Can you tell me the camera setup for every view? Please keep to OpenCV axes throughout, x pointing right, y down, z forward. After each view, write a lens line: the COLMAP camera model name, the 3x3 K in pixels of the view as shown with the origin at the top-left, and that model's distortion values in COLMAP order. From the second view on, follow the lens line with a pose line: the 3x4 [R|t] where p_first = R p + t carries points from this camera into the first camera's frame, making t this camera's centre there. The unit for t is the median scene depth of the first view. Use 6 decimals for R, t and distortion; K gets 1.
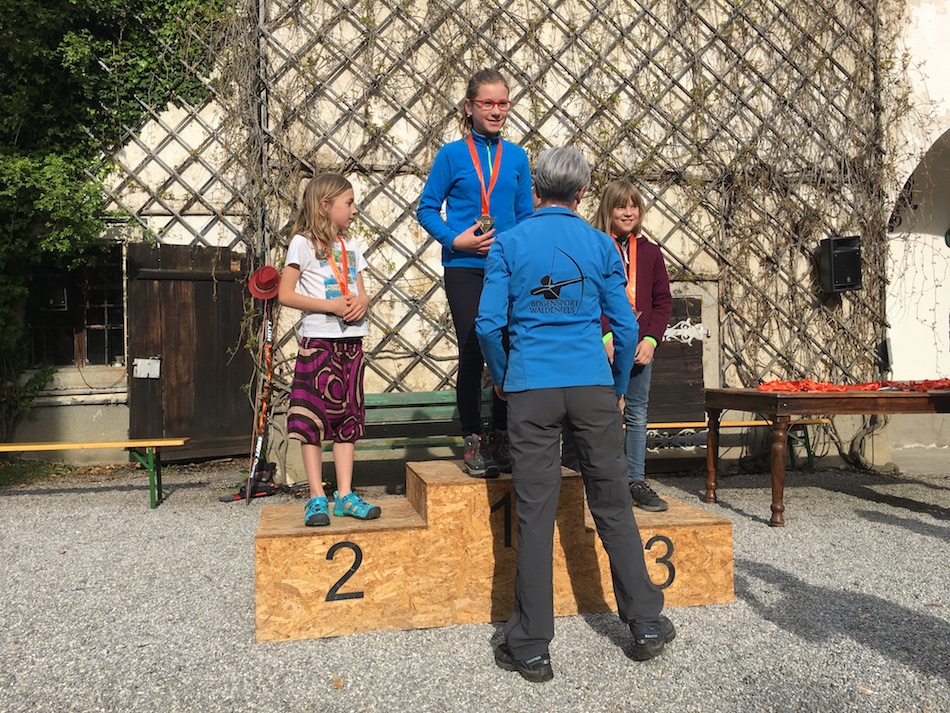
lens RADIAL K [[724.4, 0, 471.3], [0, 724.4, 356.2], [0, 0, 1]] dist [0.087675, -0.081061]
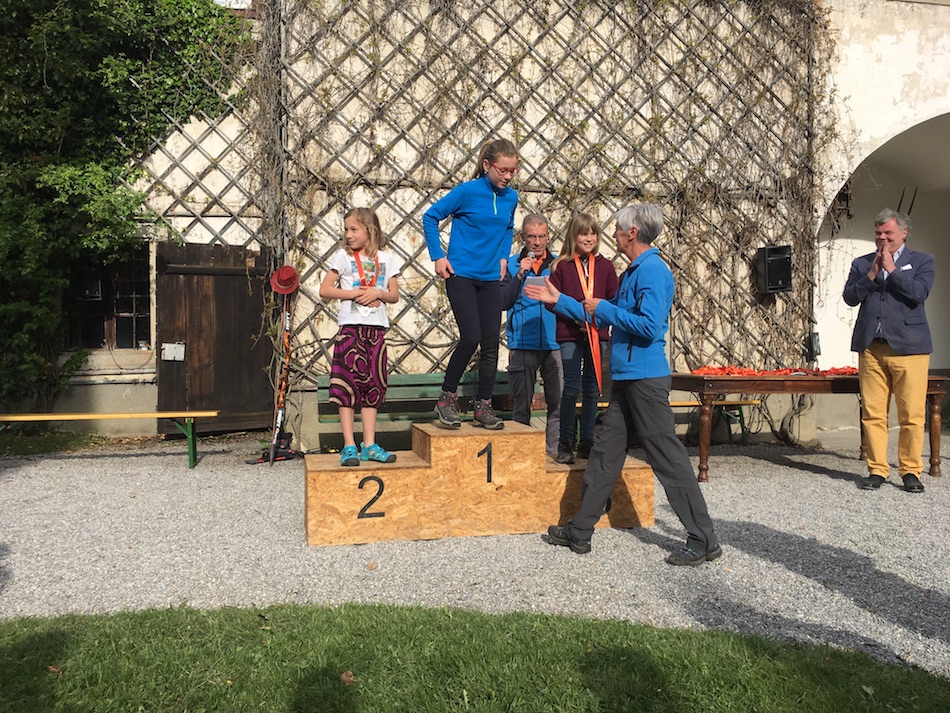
lens RADIAL K [[850.8, 0, 460.0], [0, 850.8, 357.8], [0, 0, 1]] dist [0.081673, -0.097517]
pose [[0.999811, 0.010745, 0.016173, -0.020281], [-0.010939, 0.999869, 0.011924, 0.005327], [-0.016042, -0.012099, 0.999798, -0.363745]]
